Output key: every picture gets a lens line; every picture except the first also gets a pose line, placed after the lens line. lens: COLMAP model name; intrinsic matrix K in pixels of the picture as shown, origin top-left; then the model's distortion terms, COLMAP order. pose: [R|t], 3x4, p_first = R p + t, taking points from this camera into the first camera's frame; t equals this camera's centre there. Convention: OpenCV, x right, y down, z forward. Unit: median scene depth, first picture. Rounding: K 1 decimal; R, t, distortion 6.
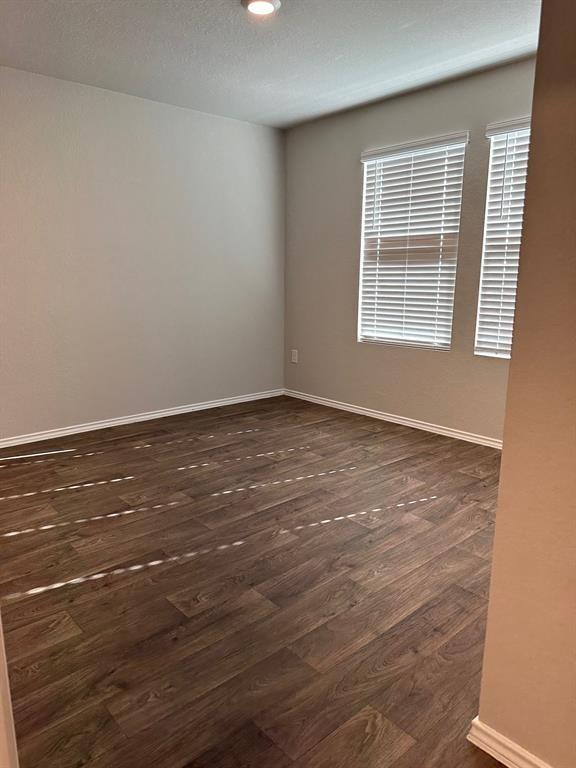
lens RADIAL K [[539.0, 0, 282.9], [0, 539.0, 387.2], [0, 0, 1]] dist [0.033941, -0.049022]
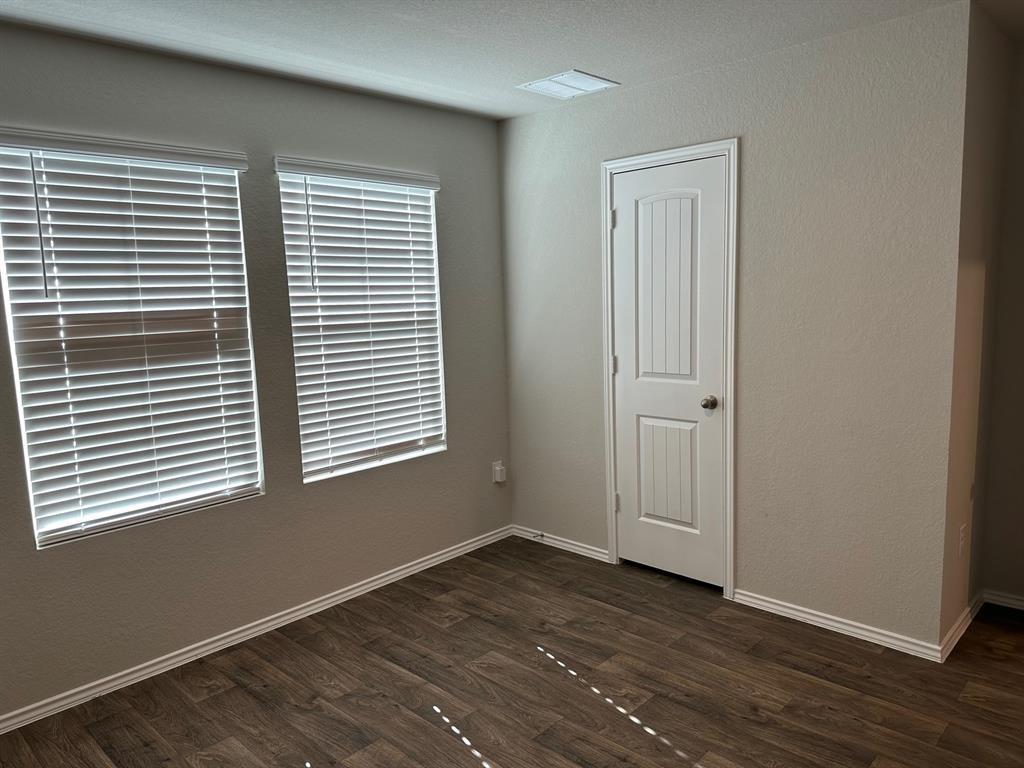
lens RADIAL K [[718.6, 0, 518.3], [0, 718.6, 374.8], [0, 0, 1]] dist [0.033941, -0.049022]
pose [[-0.084307, -0.113853, 0.989914, -0.514237], [0.238710, 0.962215, 0.130998, -0.234665], [-0.967424, 0.247347, -0.053944, 0.728507]]
